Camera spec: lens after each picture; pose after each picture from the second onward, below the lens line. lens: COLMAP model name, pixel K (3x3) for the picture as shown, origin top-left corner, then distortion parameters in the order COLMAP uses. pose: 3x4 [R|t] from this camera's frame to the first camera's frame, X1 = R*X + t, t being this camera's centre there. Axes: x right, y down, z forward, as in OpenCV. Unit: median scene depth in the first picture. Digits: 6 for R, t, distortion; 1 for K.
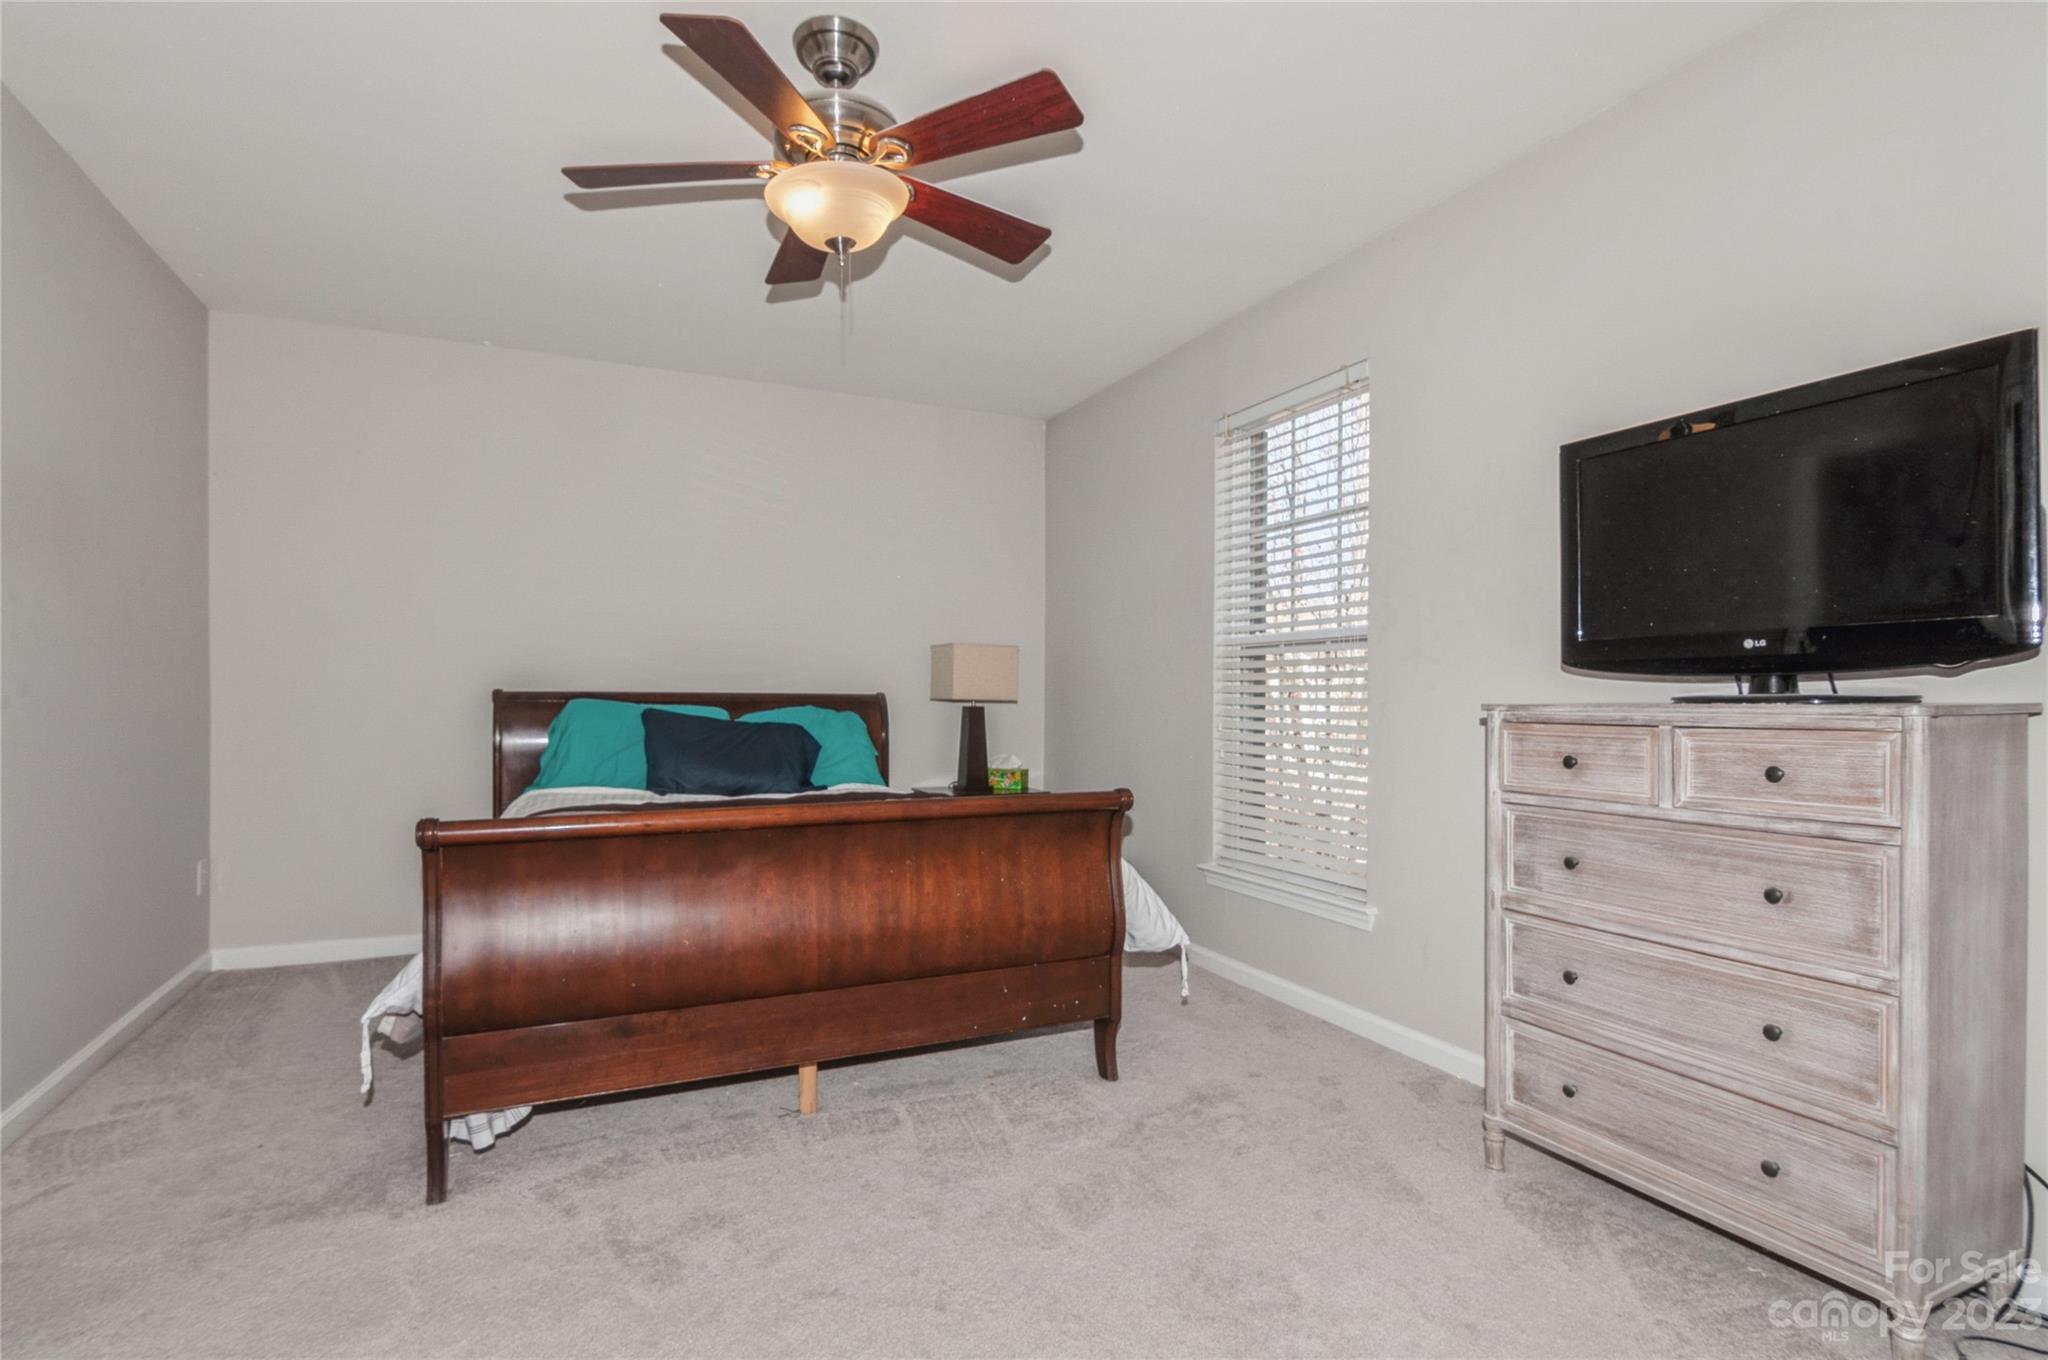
lens RADIAL K [[972.0, 0, 1024.0], [0, 972.0, 680.0], [0, 0, 1]] dist [-0.024802, -0.000326]
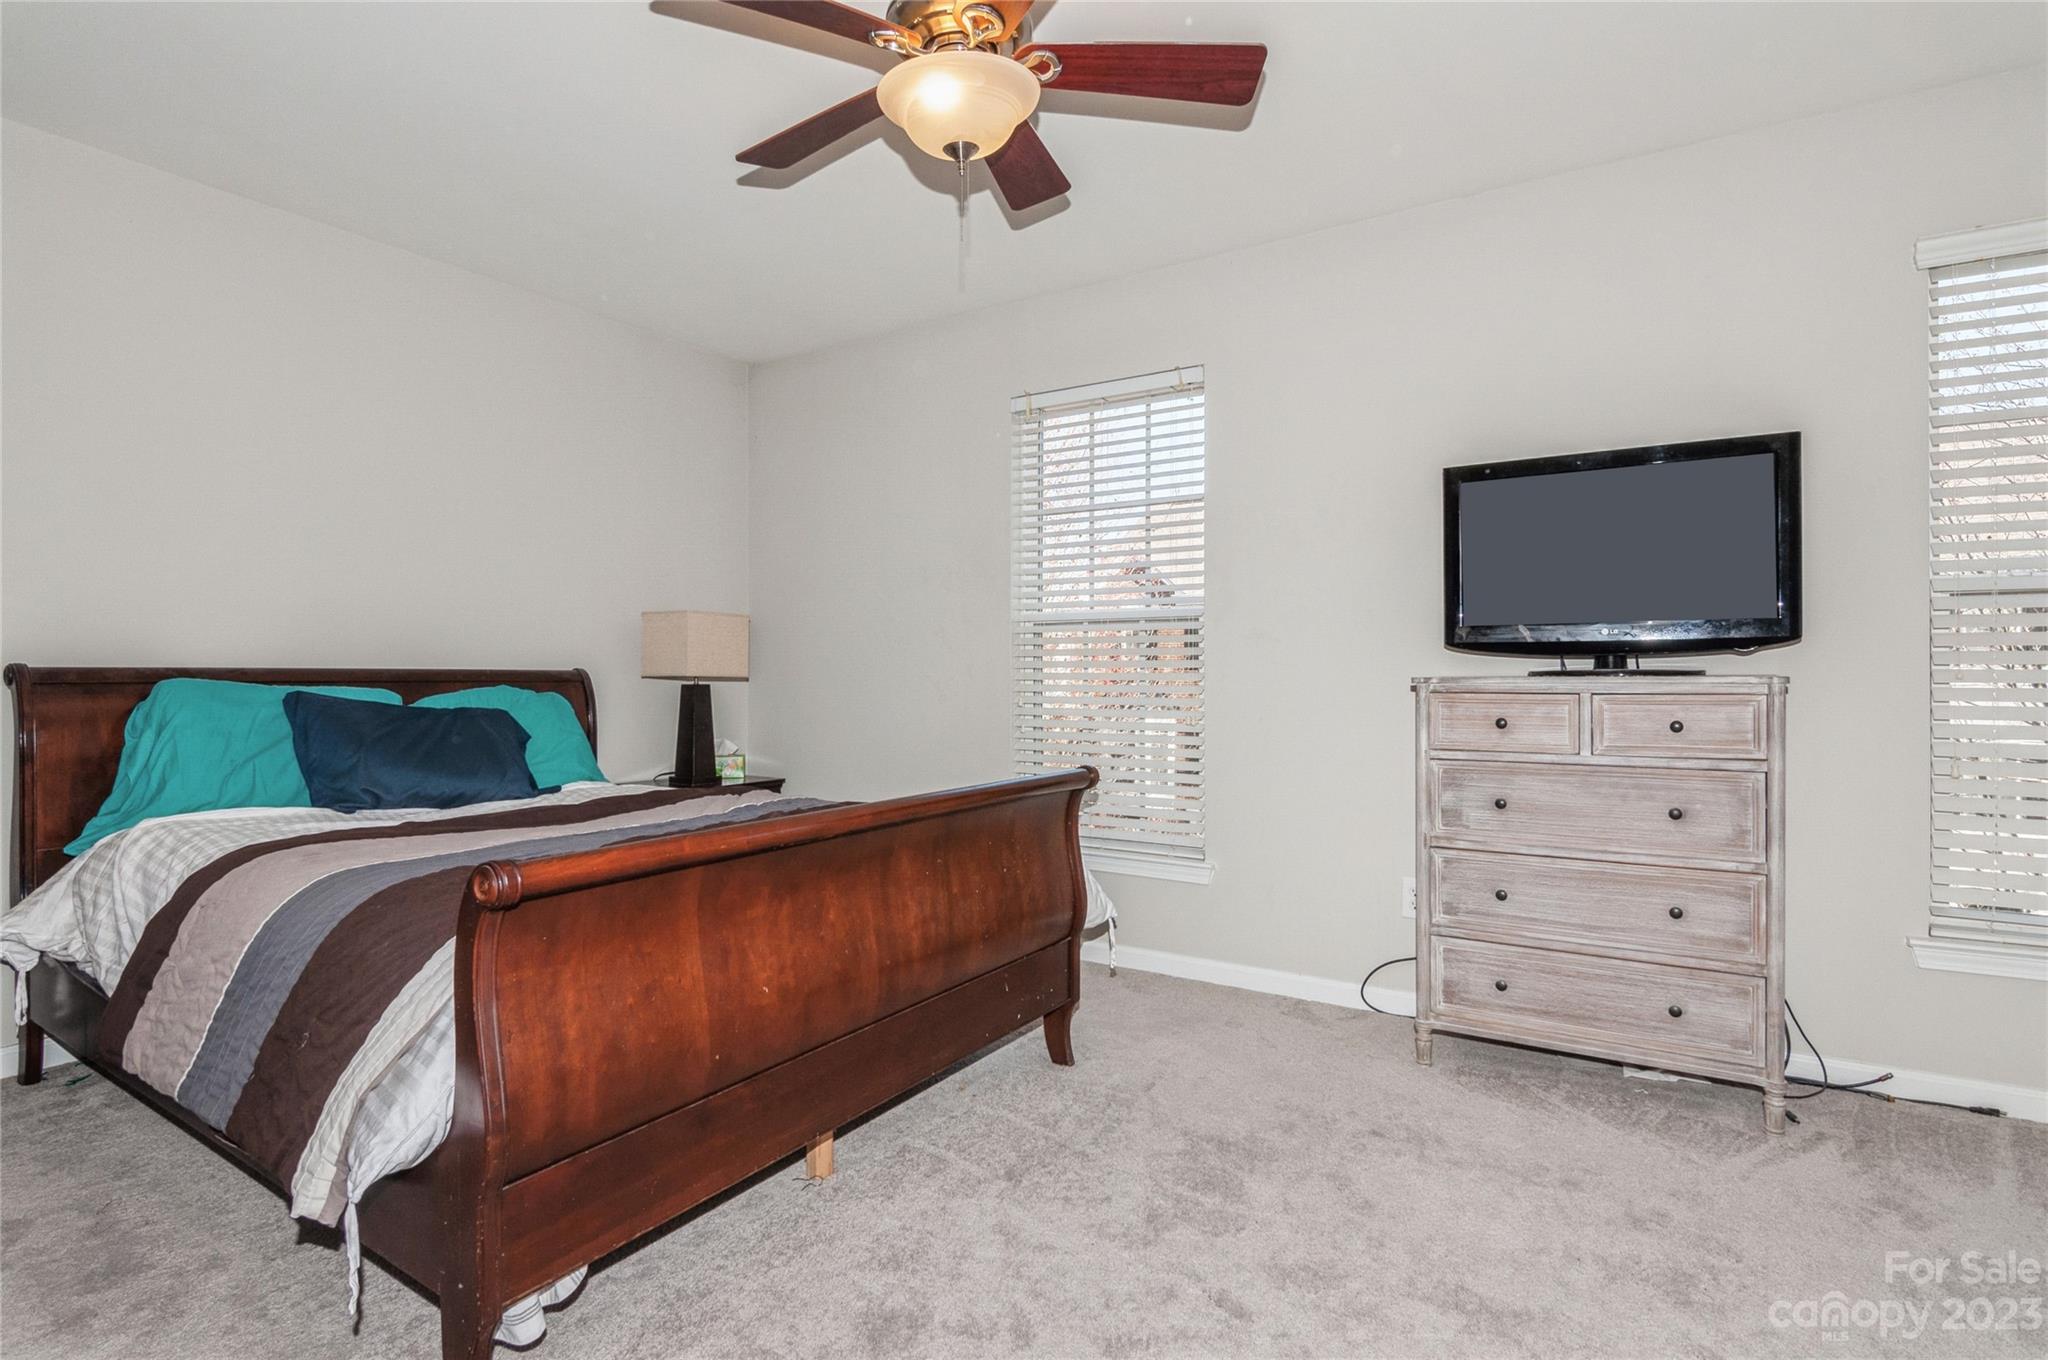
lens RADIAL K [[998.4, 0, 1008.0], [0, 998.4, 652.8], [0, 0, 1]] dist [-0.019969, -0.000749]
pose [[0.850244, 0.007073, 0.526342, -0.623851], [-0.005874, 0.999975, -0.003950, 0.001842], [-0.526356, 0.000267, 0.850264, 0.224319]]
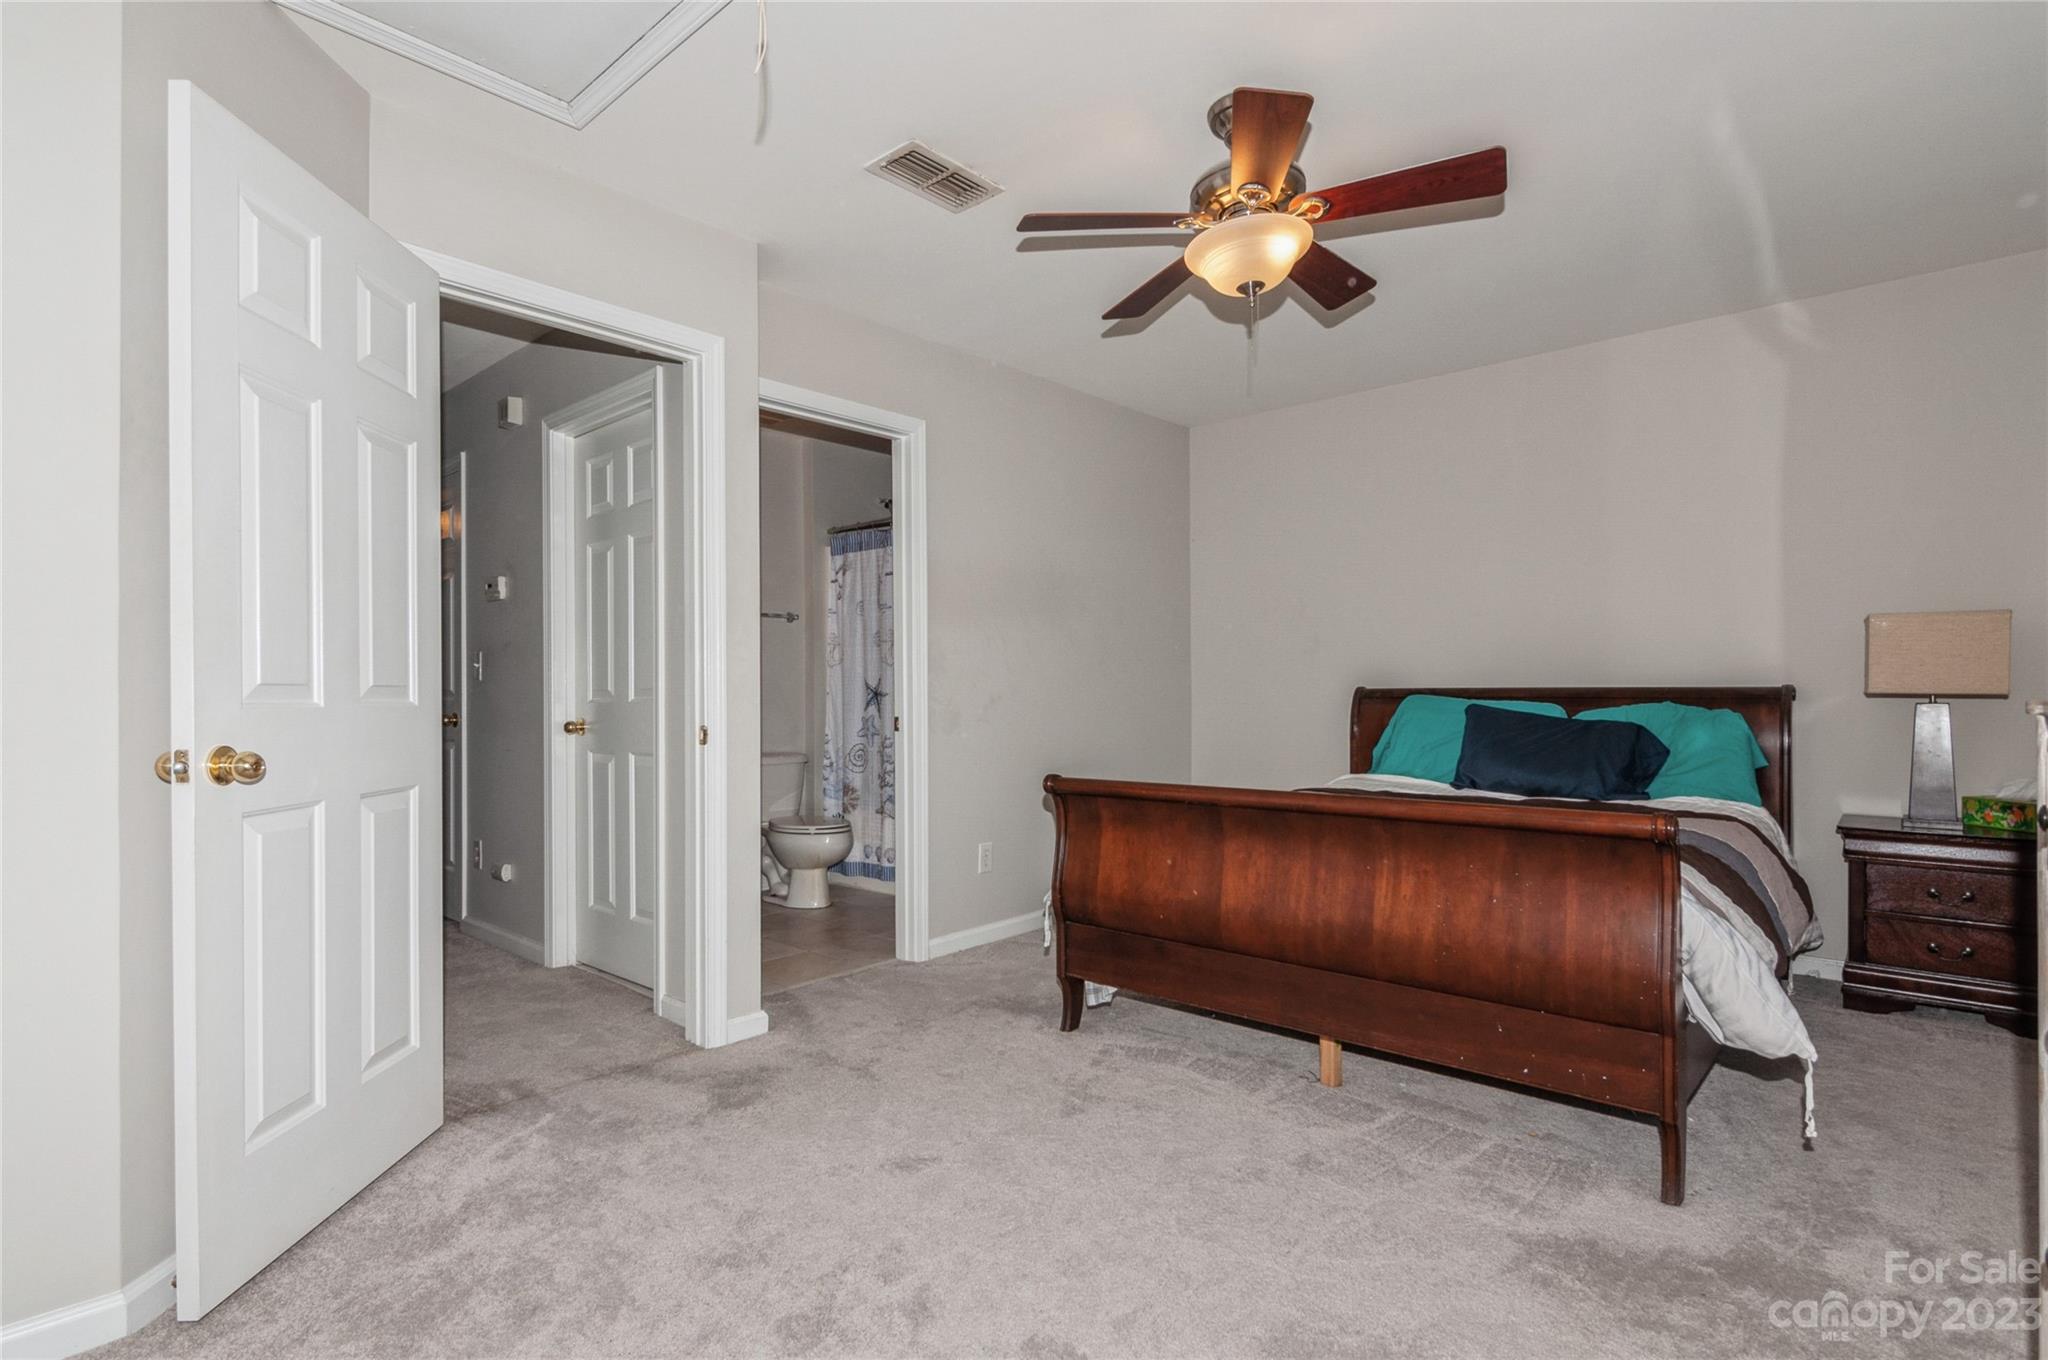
lens RADIAL K [[1002.5, 0, 1024.0], [0, 1002.5, 680.0], [0, 0, 1]] dist [-0.001909, -0.000206]
pose [[0.394218, -0.017745, -0.918846, 0.756288], [0.022779, 0.999695, -0.009533, 0.006338], [0.918735, -0.017173, 0.394502, 0.301001]]
